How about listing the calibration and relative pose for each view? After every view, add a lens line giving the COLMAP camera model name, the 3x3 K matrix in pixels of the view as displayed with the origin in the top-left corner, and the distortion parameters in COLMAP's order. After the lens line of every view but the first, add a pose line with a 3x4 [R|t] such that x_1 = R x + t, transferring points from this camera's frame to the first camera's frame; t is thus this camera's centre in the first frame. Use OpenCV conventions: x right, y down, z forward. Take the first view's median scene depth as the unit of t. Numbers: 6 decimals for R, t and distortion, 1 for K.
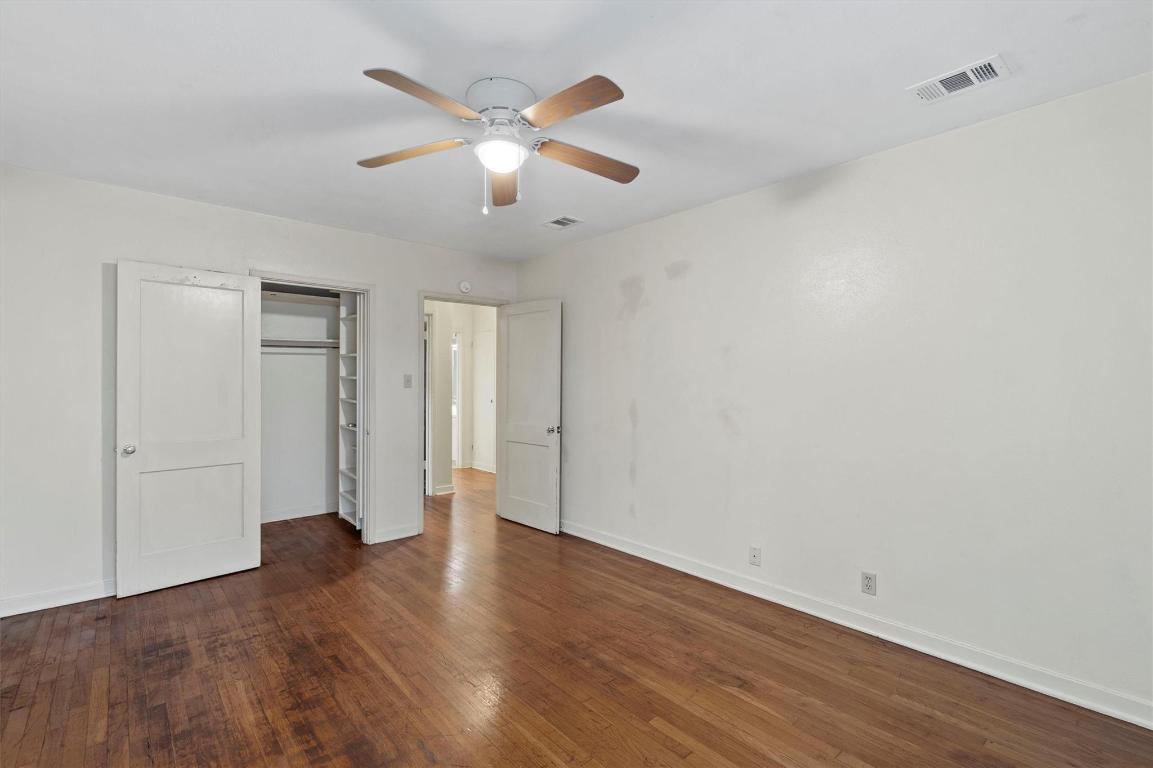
lens RADIAL K [[518.5, 0, 576.6], [0, 518.5, 386.6], [0, 0, 1]] dist [0.000382, 0.001210]
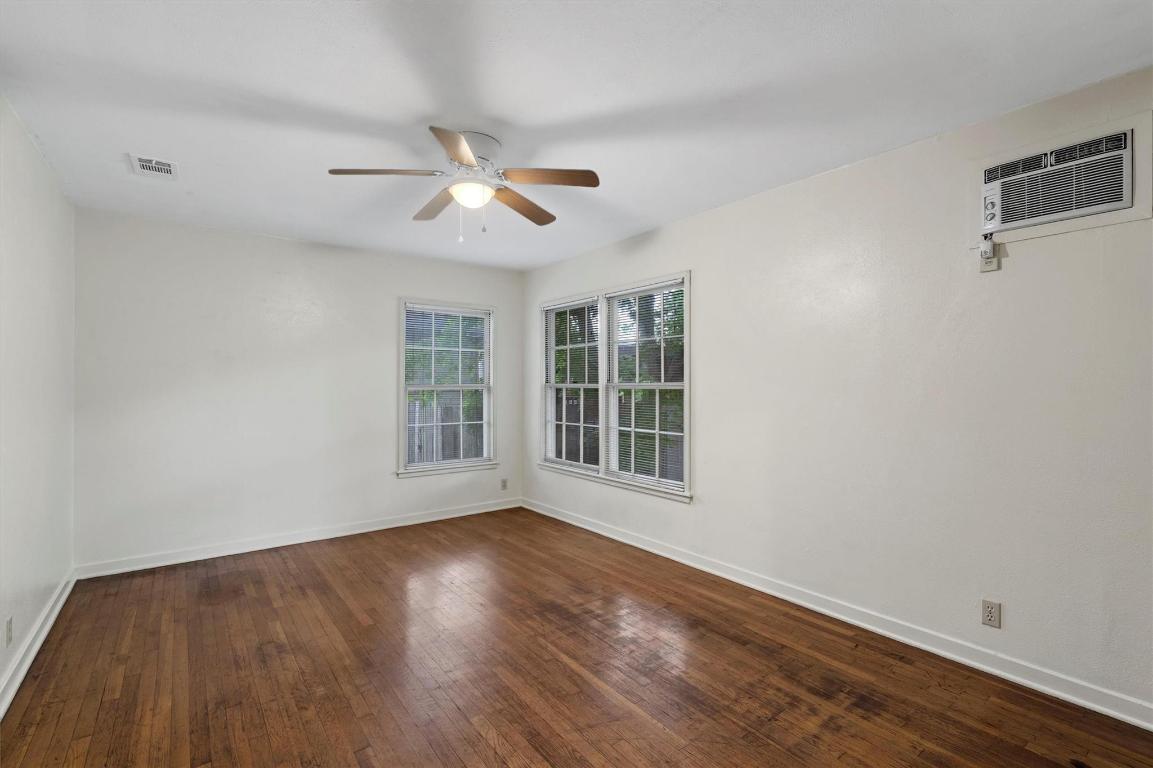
lens RADIAL K [[518.5, 0, 573.6], [0, 518.5, 379.3], [0, 0, 1]] dist [0.000382, 0.001210]
pose [[-0.996790, -0.000679, 0.080063, -0.433132], [-0.000316, 0.999990, 0.004542, -0.020820], [-0.080065, 0.004502, -0.996779, 1.984255]]
